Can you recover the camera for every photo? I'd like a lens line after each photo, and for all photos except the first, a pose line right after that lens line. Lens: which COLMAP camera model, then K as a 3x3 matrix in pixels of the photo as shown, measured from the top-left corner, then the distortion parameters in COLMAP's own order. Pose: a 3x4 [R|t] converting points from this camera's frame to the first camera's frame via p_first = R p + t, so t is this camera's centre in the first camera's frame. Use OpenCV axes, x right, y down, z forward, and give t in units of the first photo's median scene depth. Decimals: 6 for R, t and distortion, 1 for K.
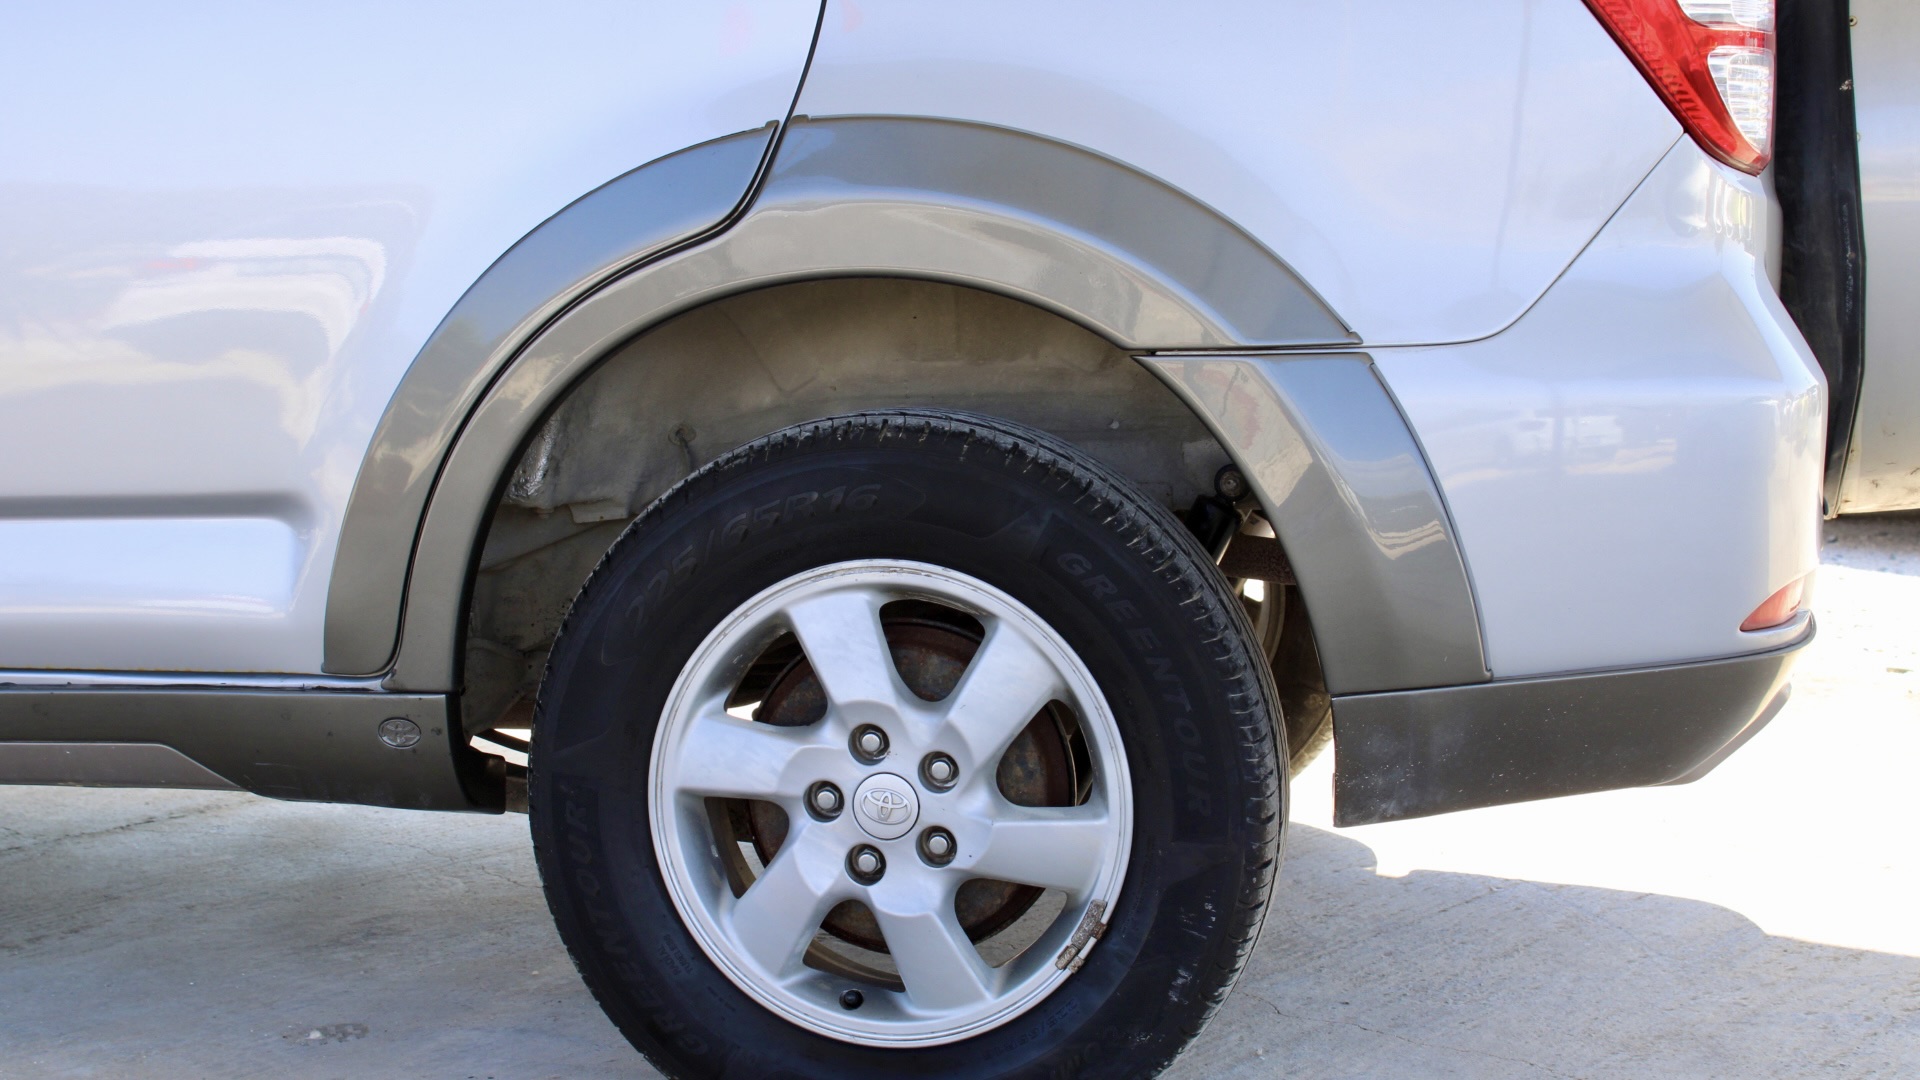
lens RADIAL K [[3024.1, 0, 960.0], [0, 3024.1, 540.0], [0, 0, 1]] dist [-0.043378, 0.267348]
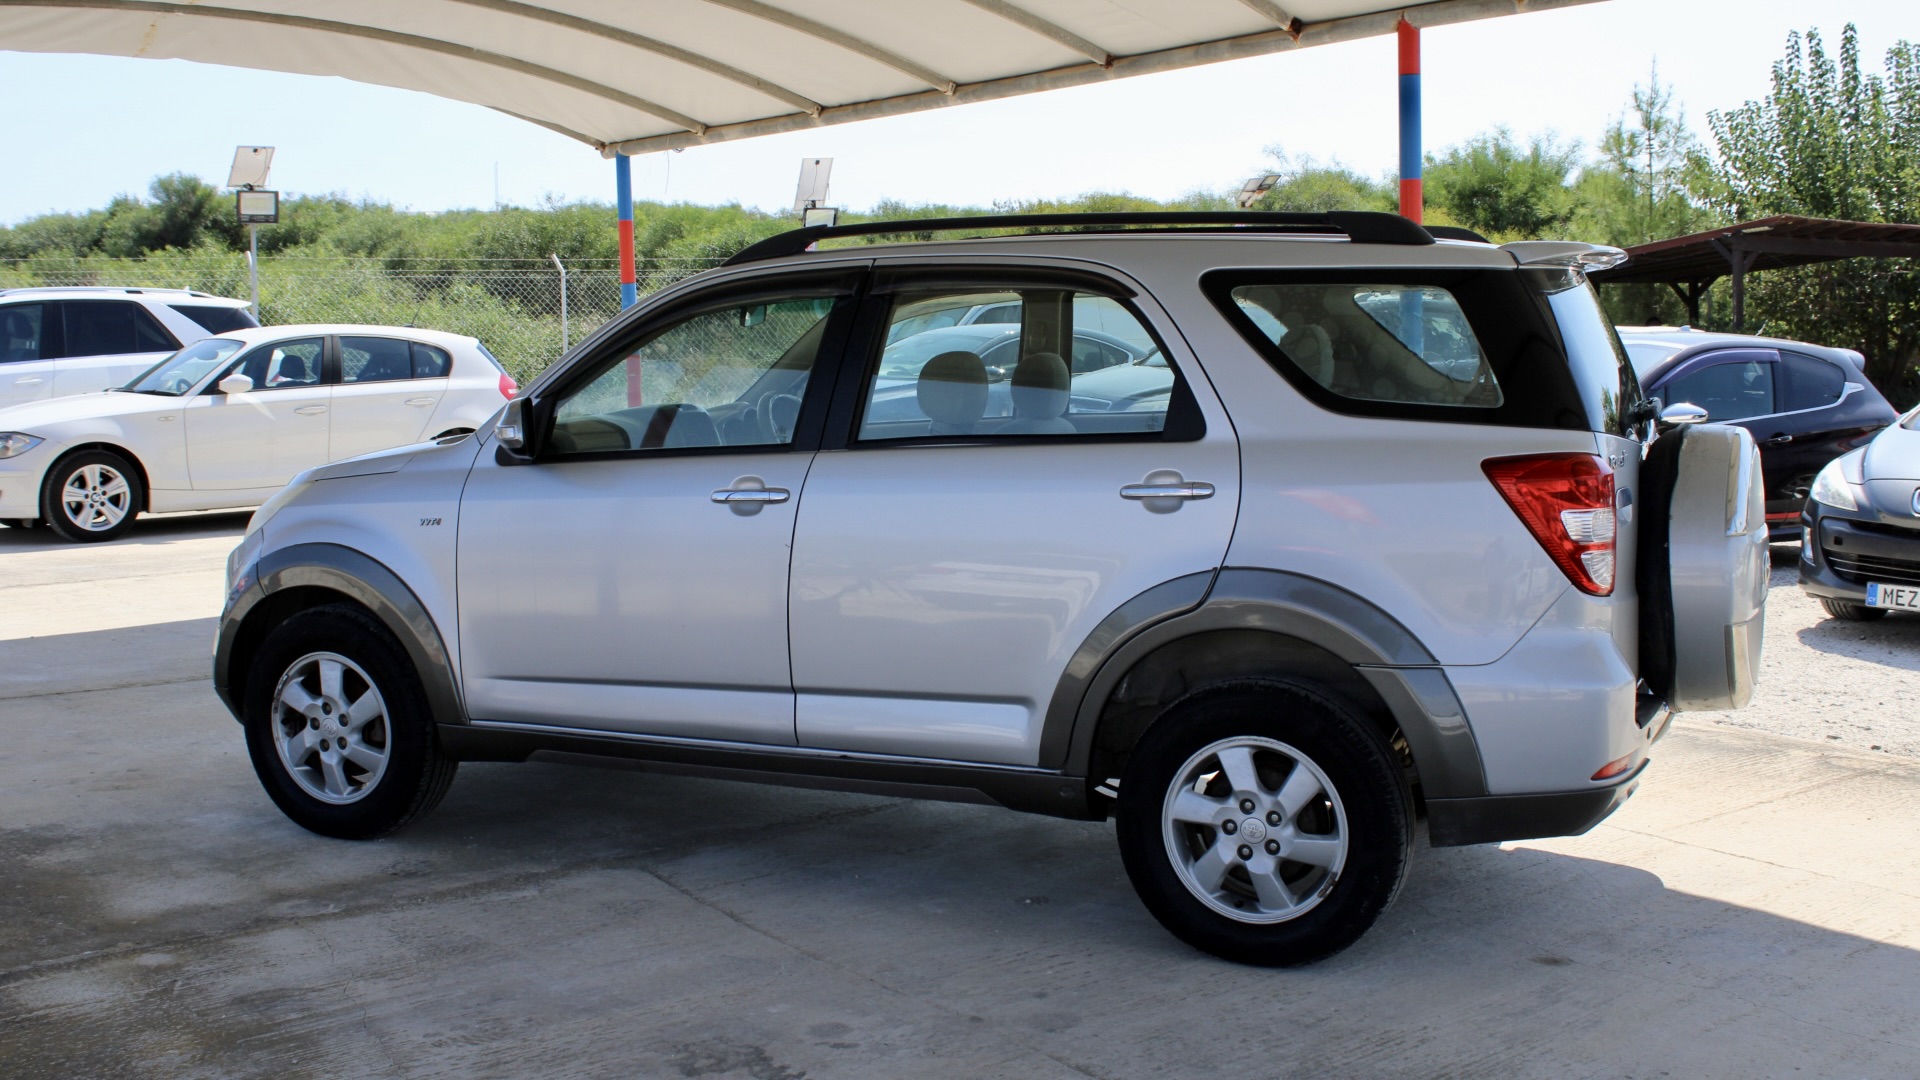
lens RADIAL K [[2028.8, 0, 960.0], [0, 2028.8, 540.0], [0, 0, 1]] dist [-0.121287, 0.133700]
pose [[0.975227, 0.023354, -0.219970, 0.104434], [-0.022564, 0.999727, 0.006105, -0.164451], [0.220053, -0.000990, 0.975487, -0.733845]]
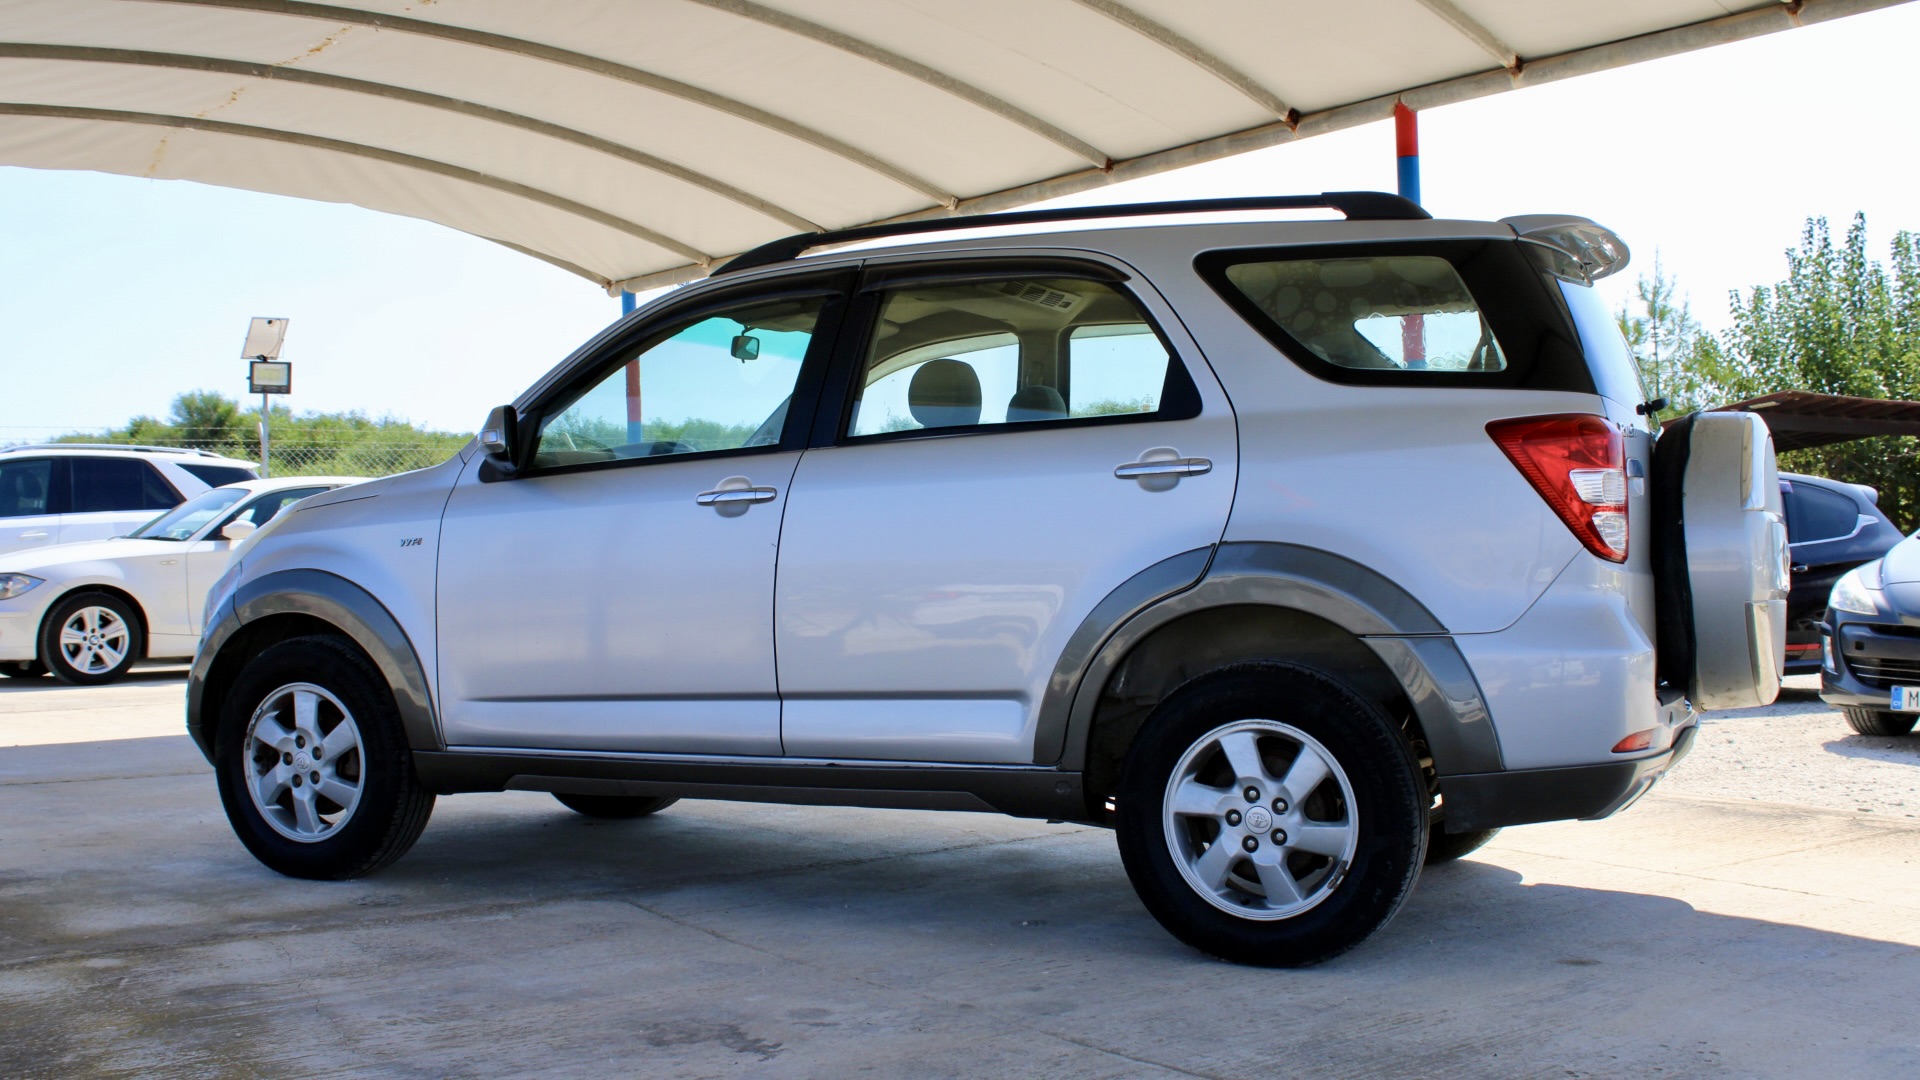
lens RADIAL K [[2028.8, 0, 960.0], [0, 2028.8, 540.0], [0, 0, 1]] dist [-0.121287, 0.133700]
pose [[0.973654, -0.004612, -0.227982, 0.114030], [-0.019544, 0.994429, -0.103585, 0.036288], [0.227189, 0.105311, 0.968140, -0.664299]]
